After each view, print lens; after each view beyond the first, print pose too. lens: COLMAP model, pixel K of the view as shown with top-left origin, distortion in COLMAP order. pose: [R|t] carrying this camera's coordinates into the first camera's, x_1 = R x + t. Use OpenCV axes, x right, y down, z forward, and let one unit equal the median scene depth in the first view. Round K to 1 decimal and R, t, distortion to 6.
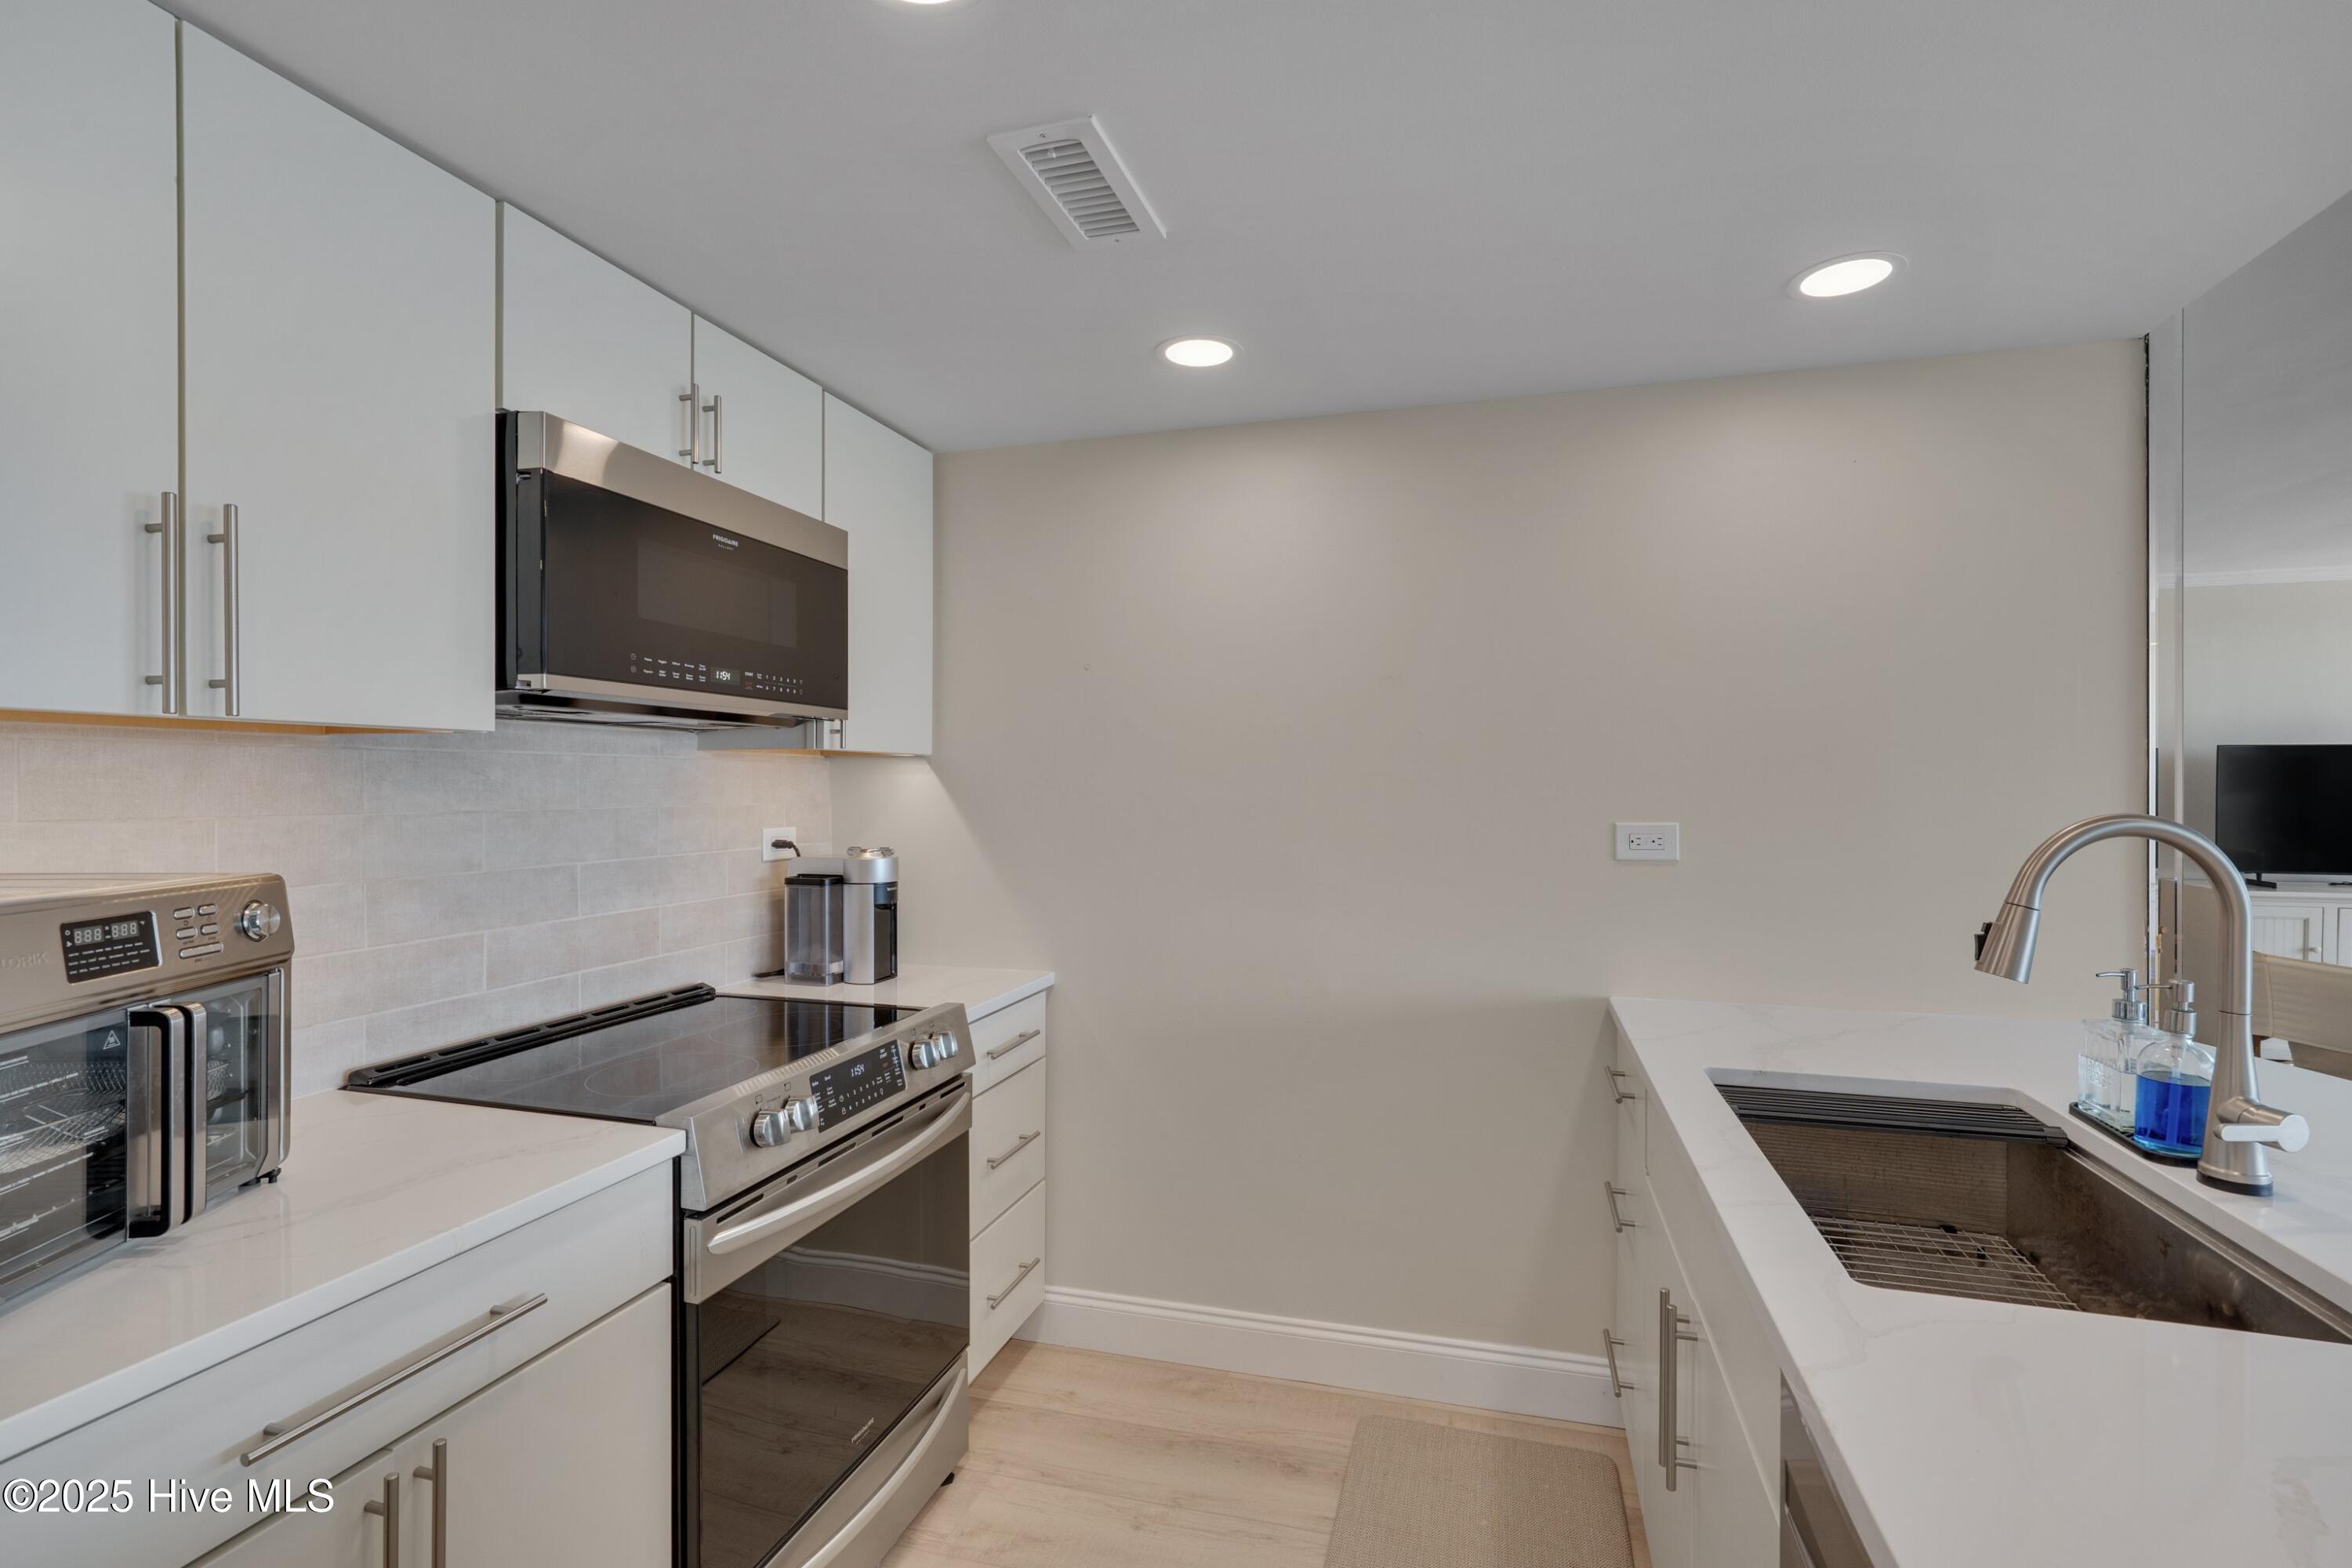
lens RADIAL K [[1144.8, 0, 1176.0], [0, 1144.8, 784.0], [0, 0, 1]] dist [-0.002598, 0.001604]
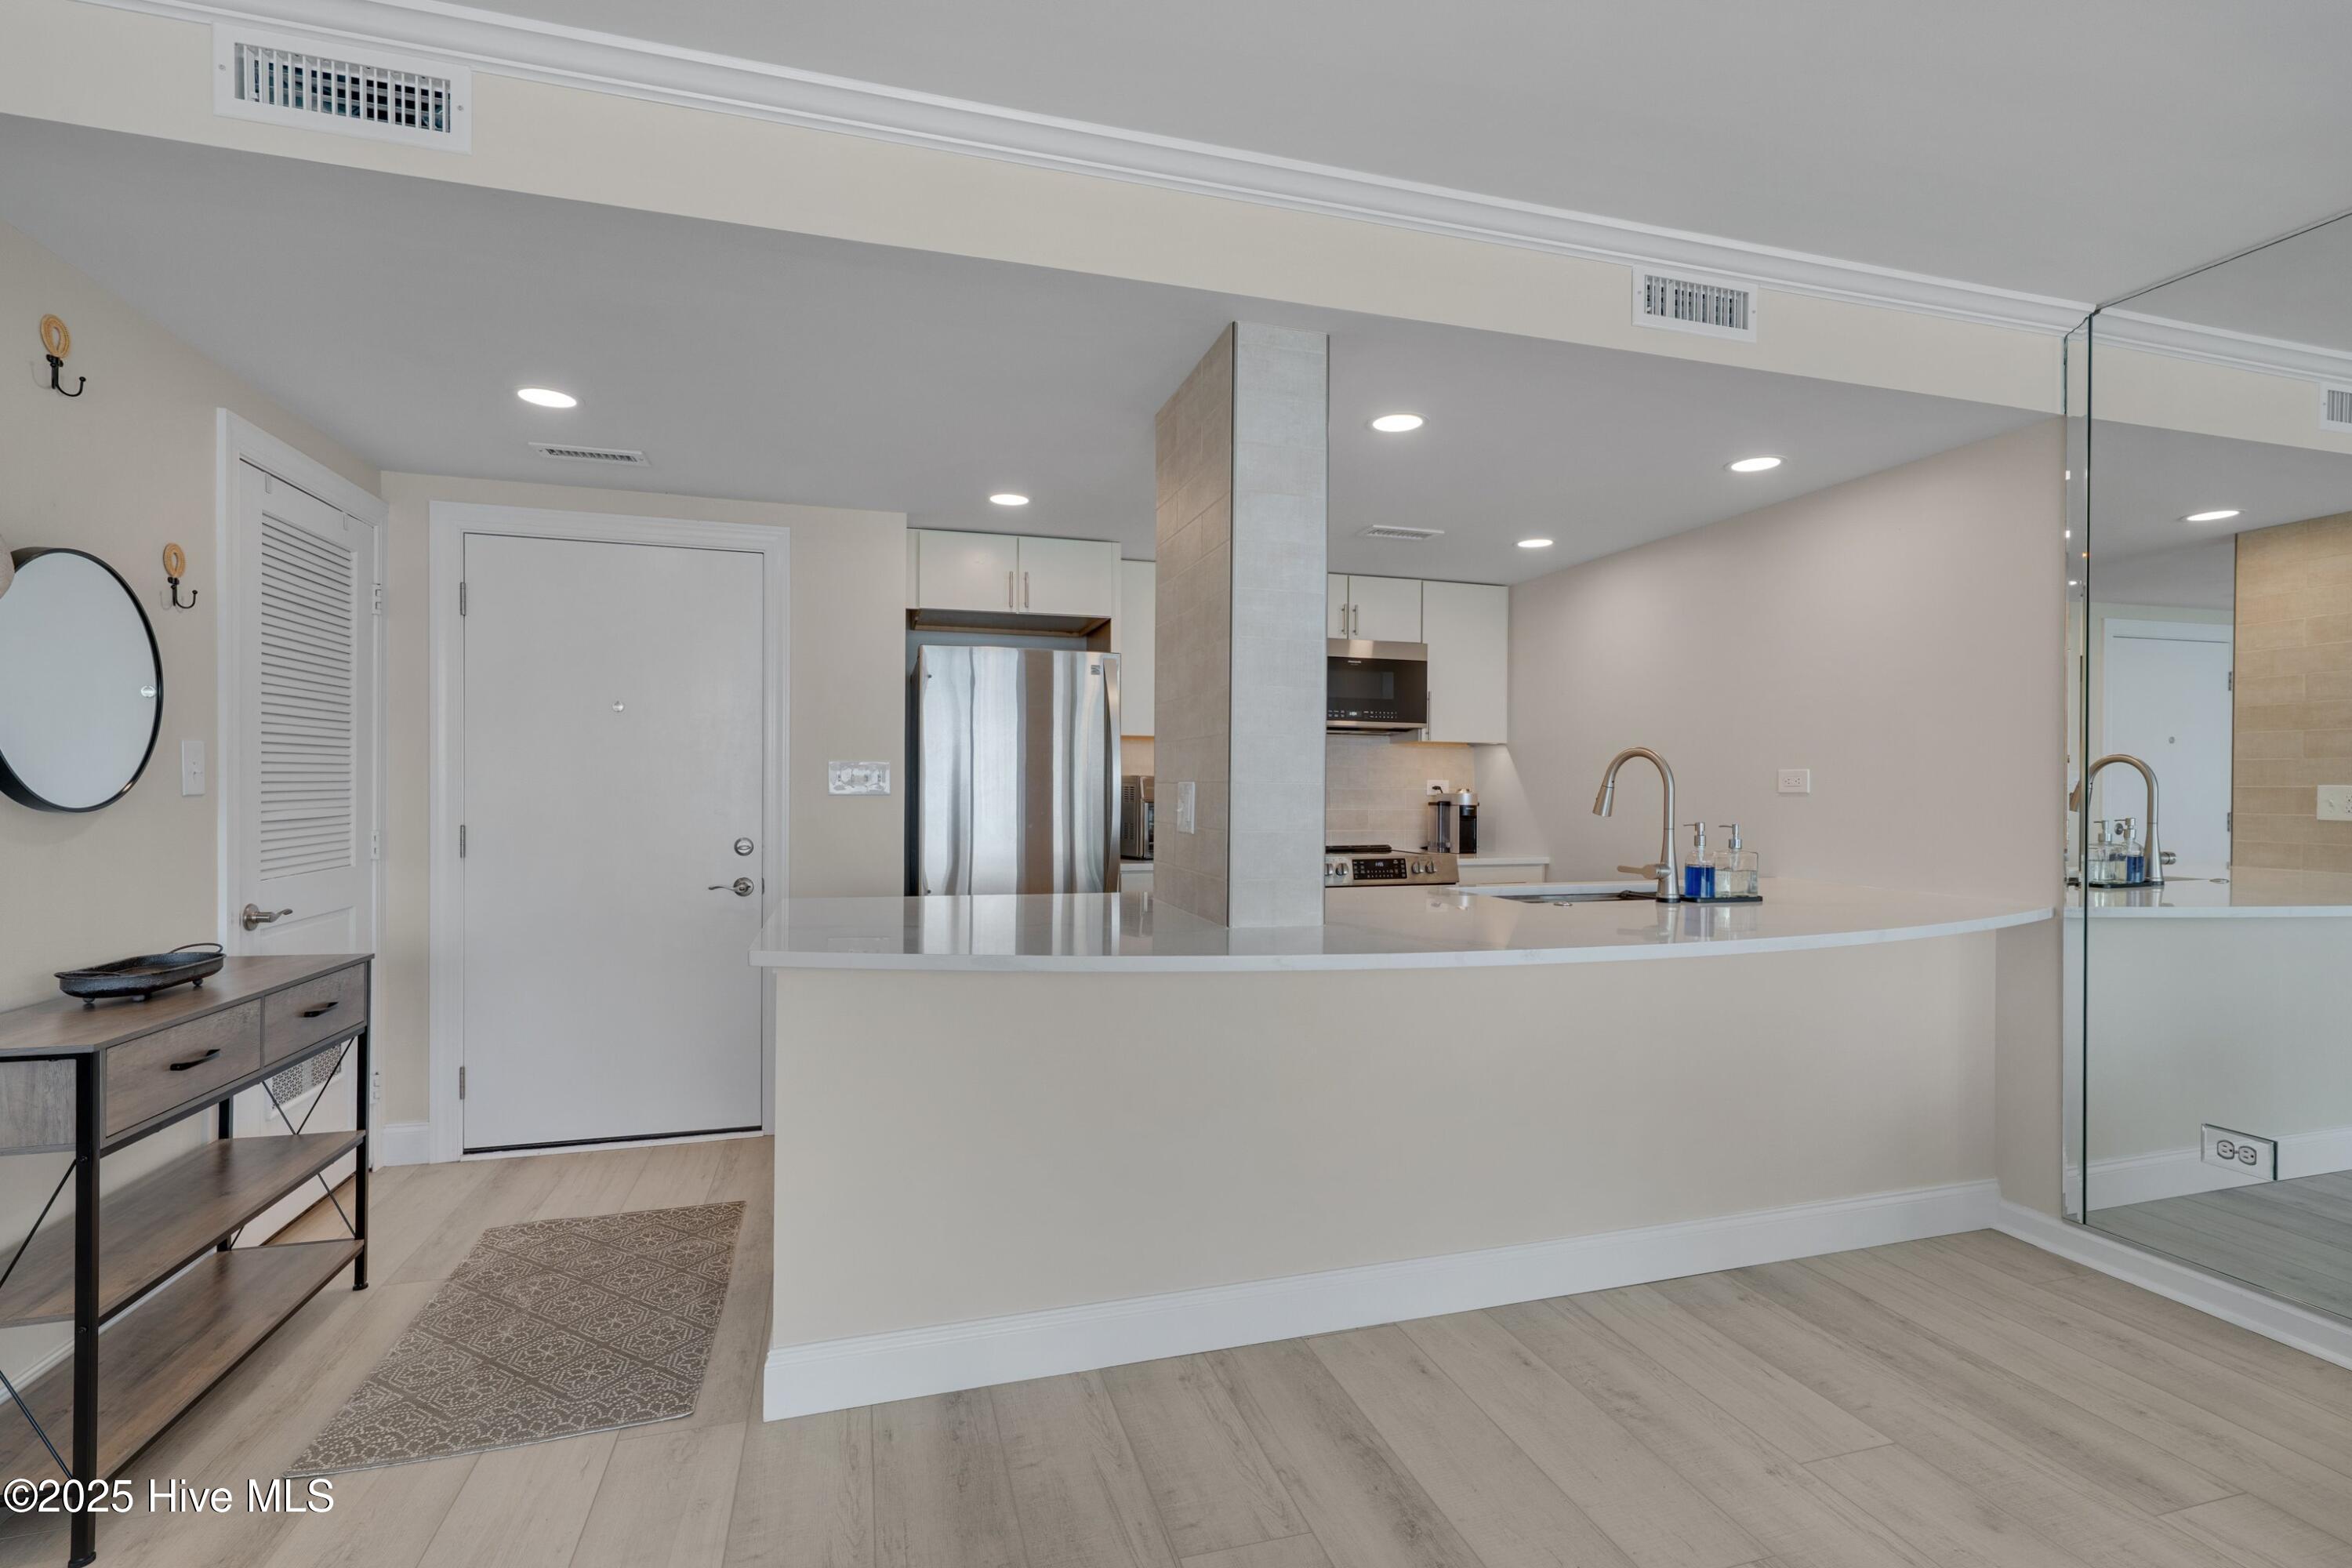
lens RADIAL K [[1073.7, 0, 1181.5], [0, 1073.7, 788.9], [0, 0, 1]] dist [-0.002373, 0.000127]
pose [[0.523289, 0.001391, -0.852154, 1.229919], [-0.005630, 0.999982, -0.001825, 0.068159], [0.852137, 0.005753, 0.523288, -0.499395]]
